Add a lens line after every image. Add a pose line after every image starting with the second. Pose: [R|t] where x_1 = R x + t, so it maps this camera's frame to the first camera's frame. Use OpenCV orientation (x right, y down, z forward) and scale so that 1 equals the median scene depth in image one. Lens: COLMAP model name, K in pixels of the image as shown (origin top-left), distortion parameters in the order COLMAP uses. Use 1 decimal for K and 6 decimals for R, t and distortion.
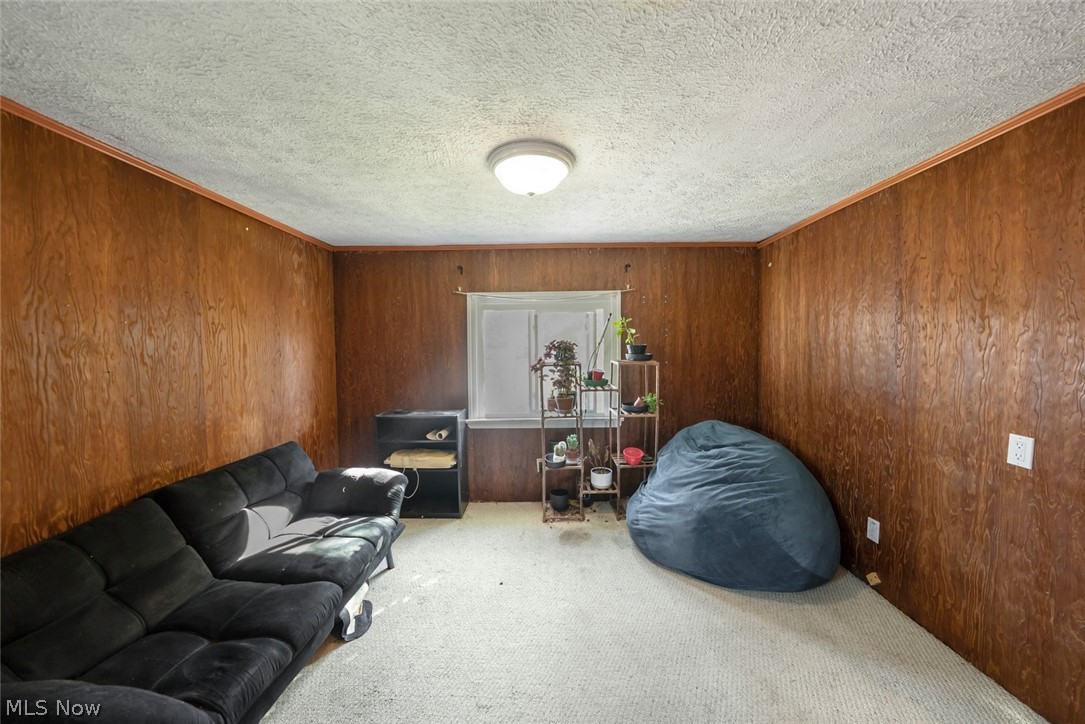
lens RADIAL K [[391.8, 0, 545.2], [0, 391.8, 354.3], [0, 0, 1]] dist [-0.000663, -0.000048]
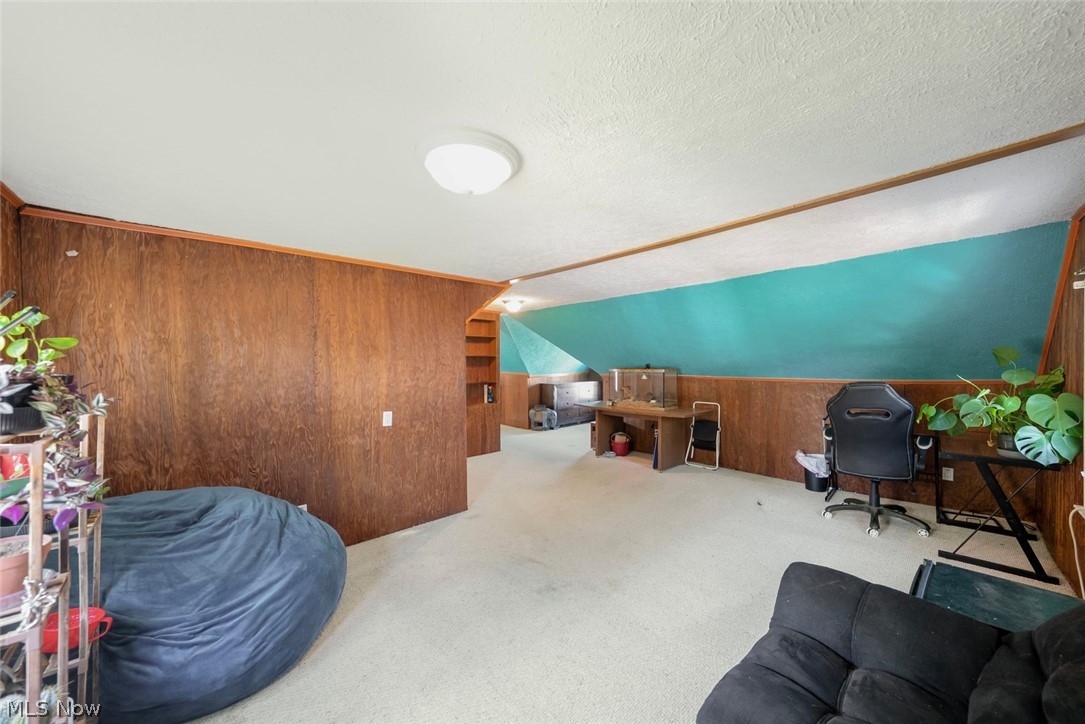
lens RADIAL K [[383.3, 0, 542.5], [0, 383.3, 362.0], [0, 0, 1]] dist [-0.000172, 0.000021]
pose [[-0.682263, 0.019739, 0.730840, -0.659348], [0.031258, 0.999509, 0.002185, -0.031397], [-0.730438, 0.024335, -0.682545, 1.297419]]
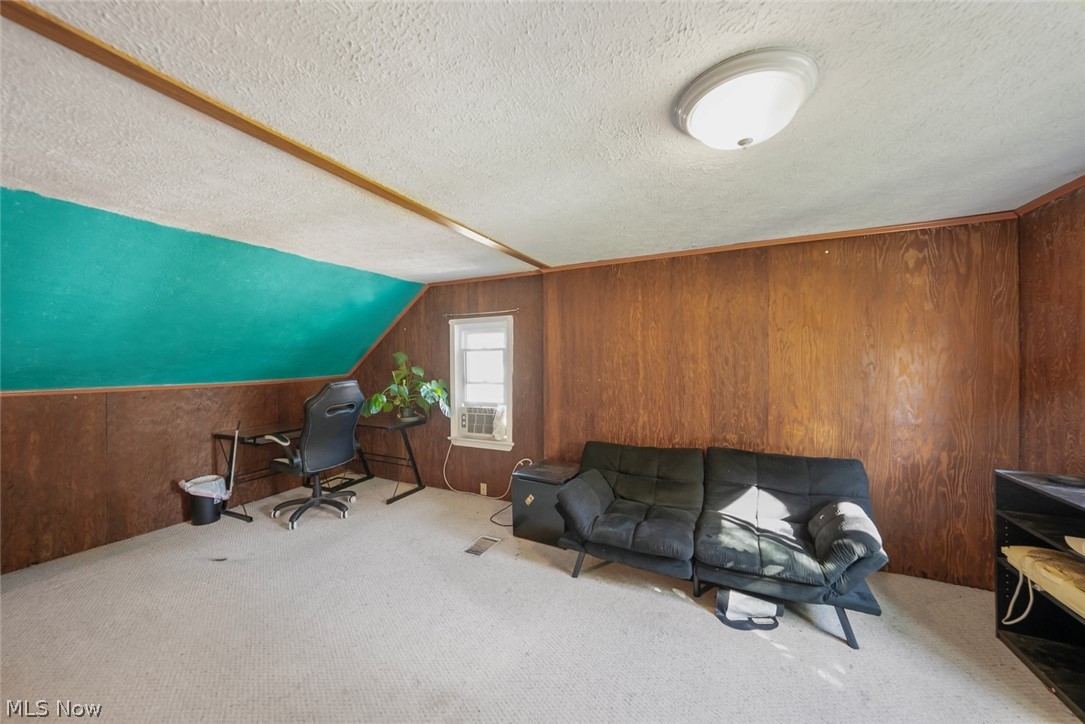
lens RADIAL K [[383.3, 0, 542.5], [0, 383.3, 362.0], [0, 0, 1]] dist [-0.000172, 0.000021]
pose [[-0.441672, 0.015140, -0.897049, 0.626463], [-0.009912, 0.999714, 0.021753, -0.032387], [0.897122, 0.018499, -0.441396, 0.873173]]
